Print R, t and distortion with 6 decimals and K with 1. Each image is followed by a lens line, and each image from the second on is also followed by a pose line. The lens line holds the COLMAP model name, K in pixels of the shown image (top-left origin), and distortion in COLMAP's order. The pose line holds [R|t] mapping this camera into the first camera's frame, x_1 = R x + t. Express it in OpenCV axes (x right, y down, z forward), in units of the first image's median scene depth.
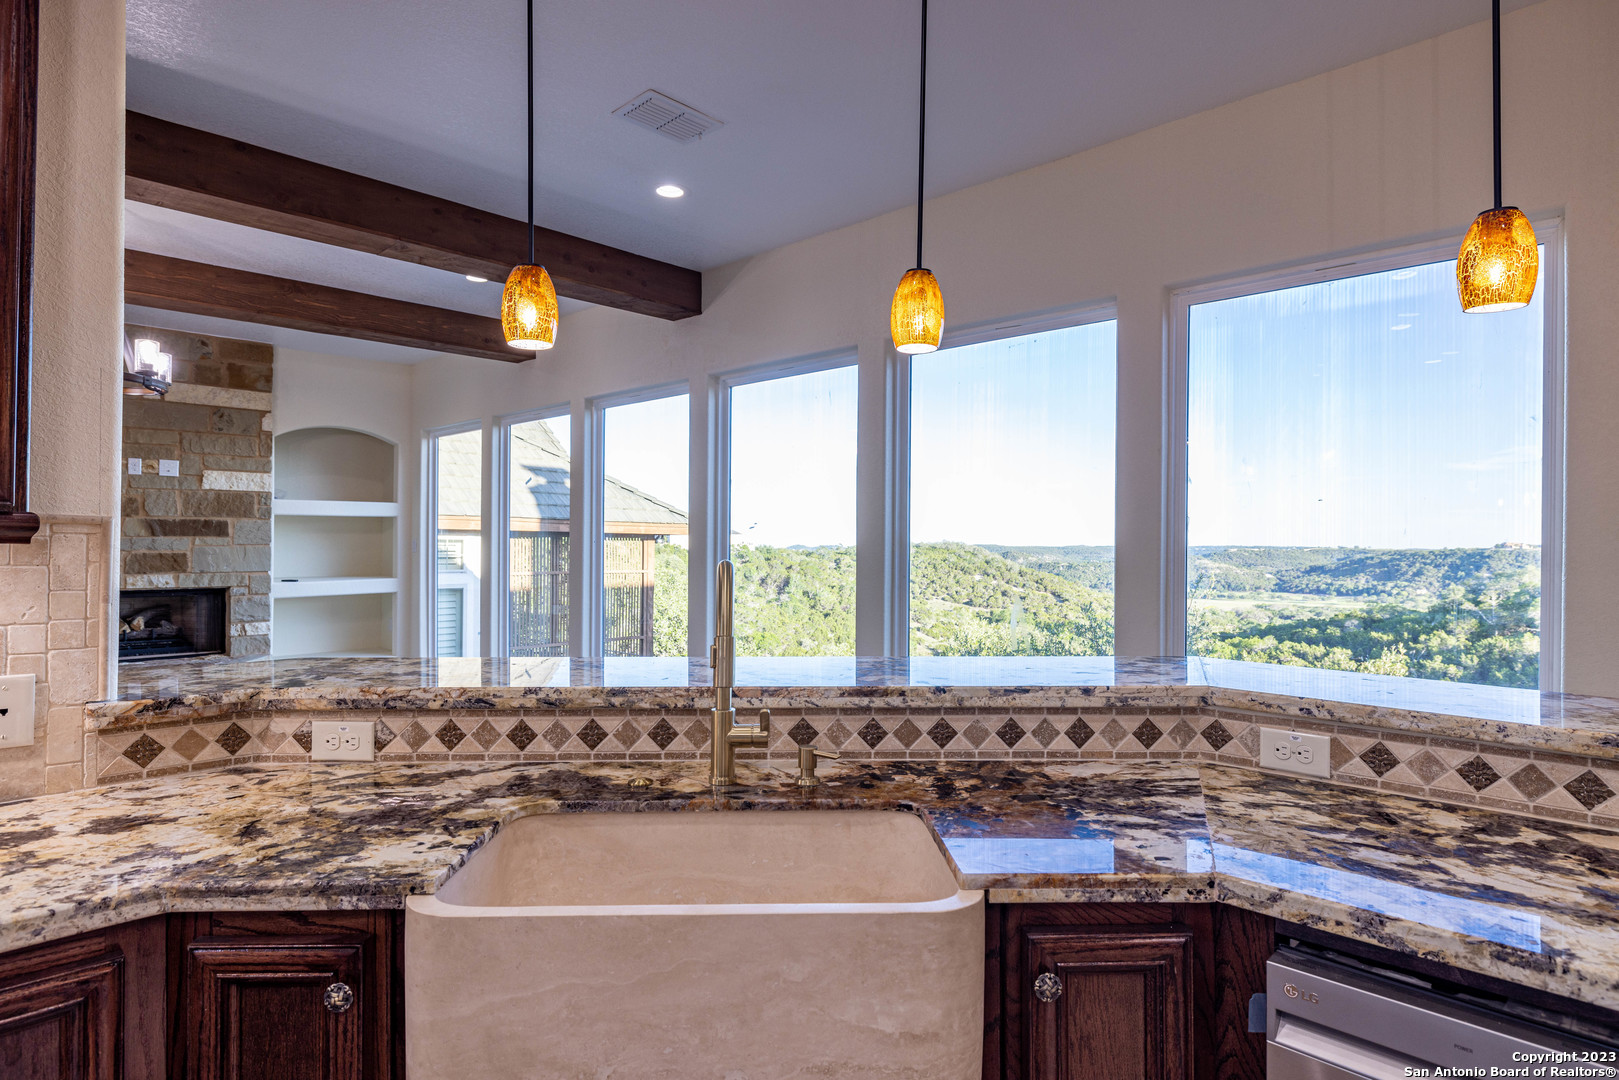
lens RADIAL K [[885.2, 0, 809.5], [0, 885.2, 540.0], [0, 0, 1]] dist [0.000055, -0.000086]
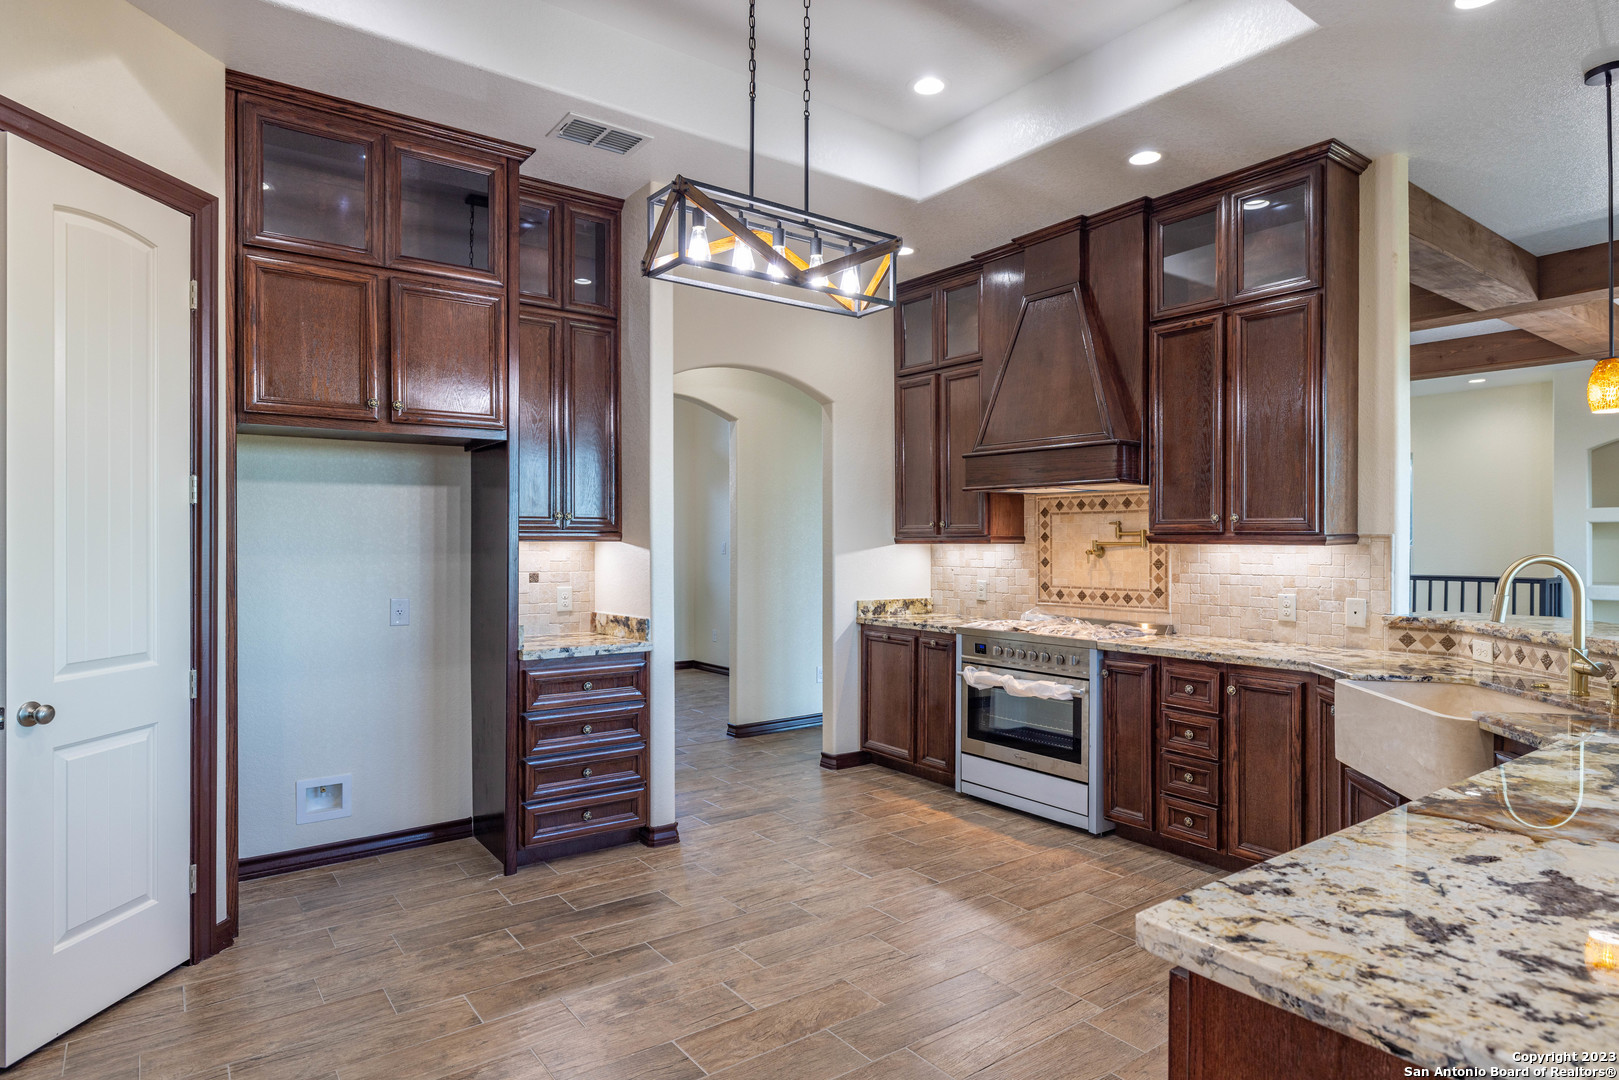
lens RADIAL K [[906.8, 0, 818.3], [0, 906.8, 537.7], [0, 0, 1]] dist [0.000986, -0.000333]
pose [[-0.164597, -0.011746, -0.986291, 1.609427], [0.001589, 0.999925, -0.012174, 0.008156], [0.986360, -0.003571, -0.164566, -0.069703]]
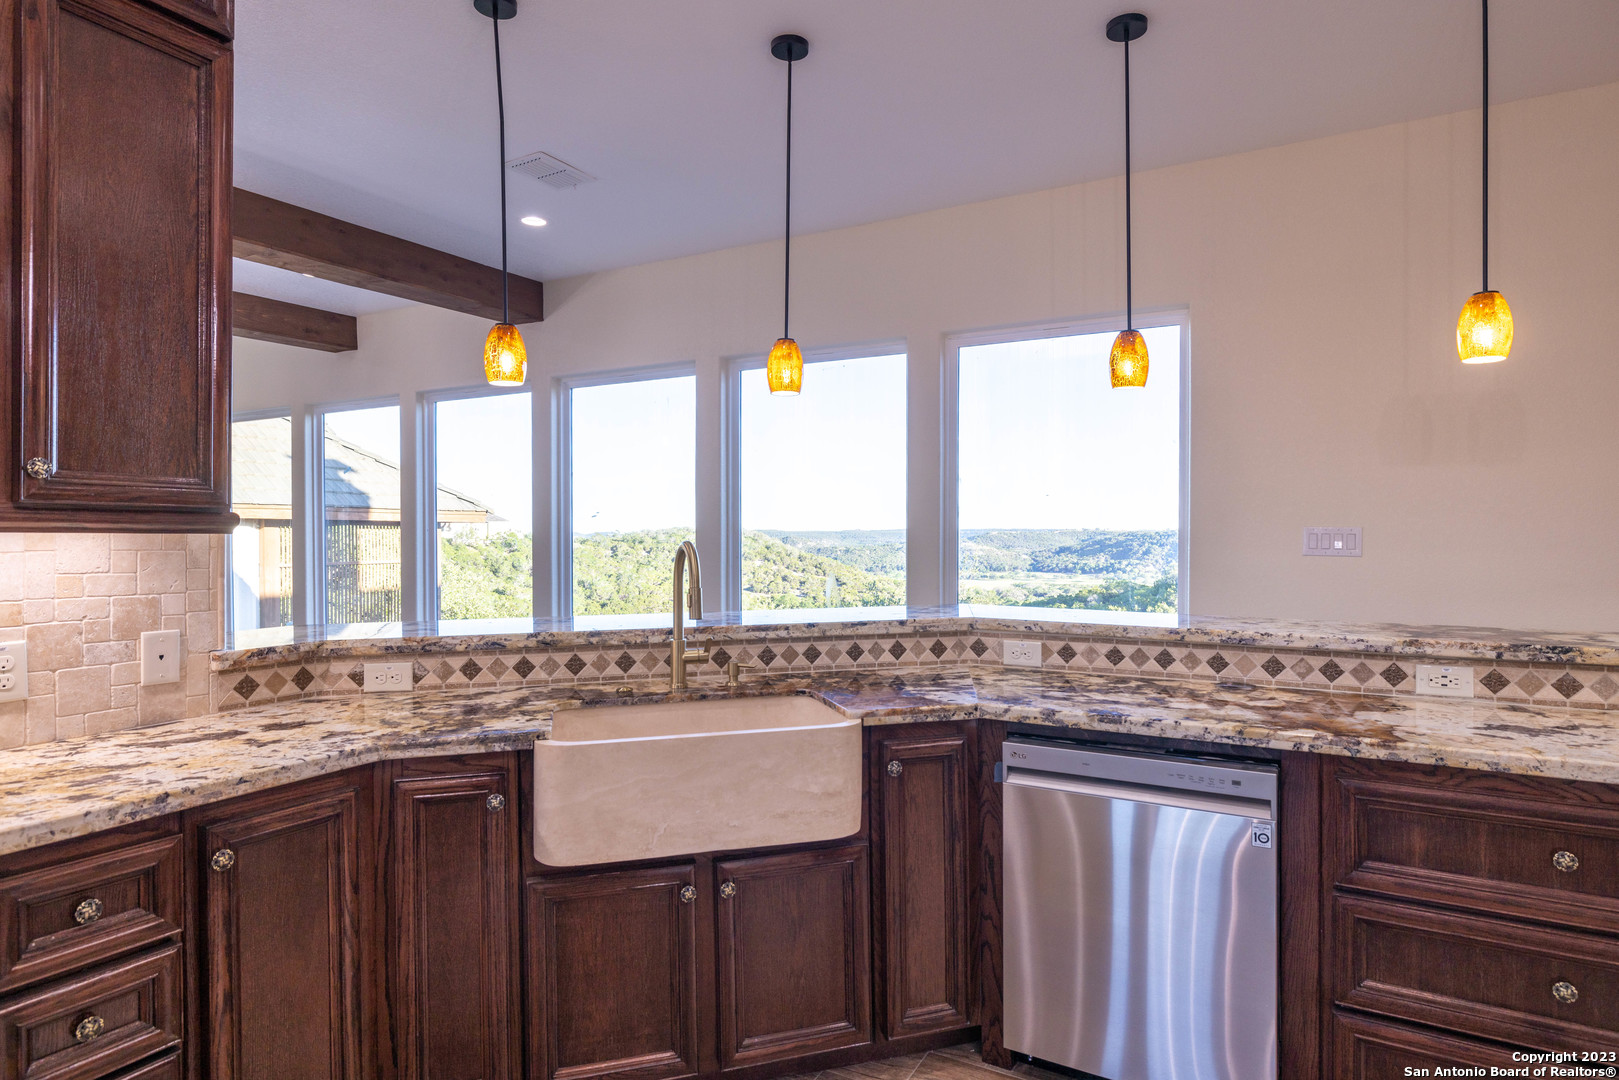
lens RADIAL K [[906.8, 0, 818.3], [0, 906.8, 537.7], [0, 0, 1]] dist [0.000986, -0.000333]
pose [[0.967692, -0.010614, 0.251912, -0.236889], [0.007251, 0.999872, 0.014274, -0.003145], [-0.252031, -0.011986, 0.967645, -0.521842]]
